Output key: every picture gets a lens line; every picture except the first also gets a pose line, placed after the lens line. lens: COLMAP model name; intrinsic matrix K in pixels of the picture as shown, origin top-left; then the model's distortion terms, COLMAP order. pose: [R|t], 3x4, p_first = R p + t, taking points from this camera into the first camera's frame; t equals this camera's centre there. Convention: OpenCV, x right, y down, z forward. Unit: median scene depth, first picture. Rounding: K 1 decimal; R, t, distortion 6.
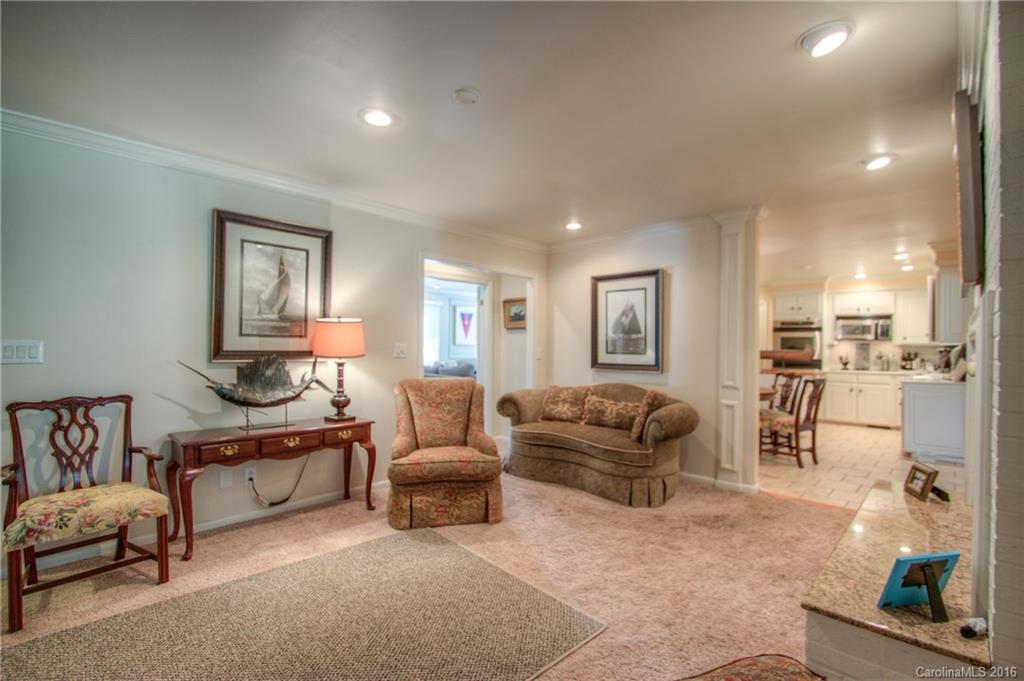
lens RADIAL K [[492.5, 0, 510.3], [0, 492.5, 342.6], [0, 0, 1]] dist [-0.001433, -0.000356]
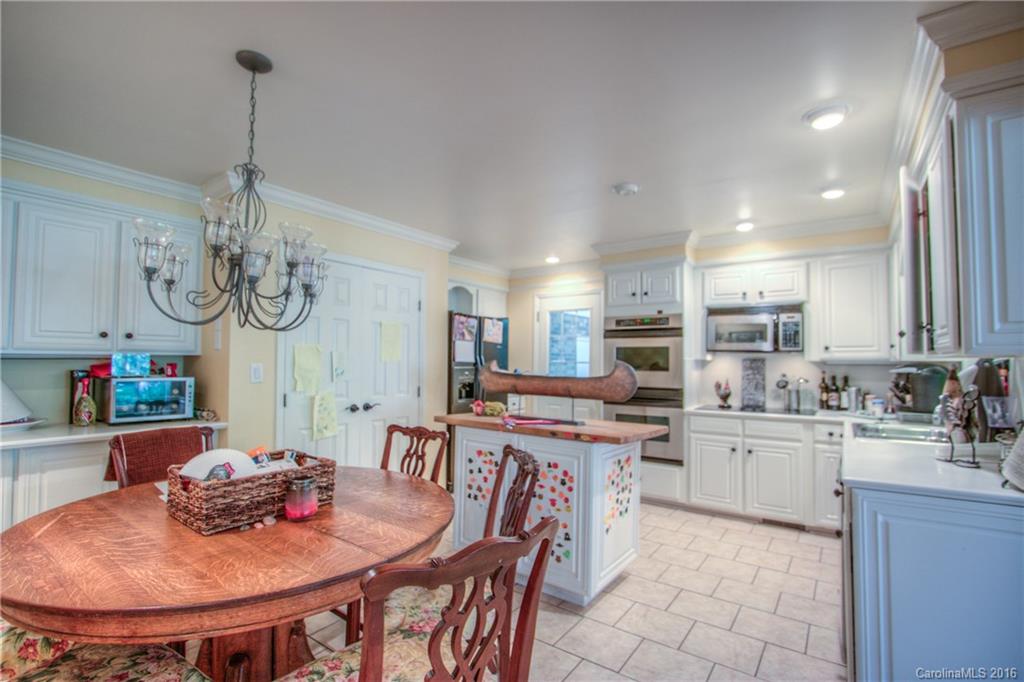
lens RADIAL K [[492.5, 0, 513.0], [0, 492.5, 339.9], [0, 0, 1]] dist [-0.001433, -0.000356]
pose [[0.990671, 0.003583, 0.136230, 0.373808], [0.001160, 0.999396, -0.034720, -0.000548], [-0.136273, 0.034554, 0.990069, 0.491570]]
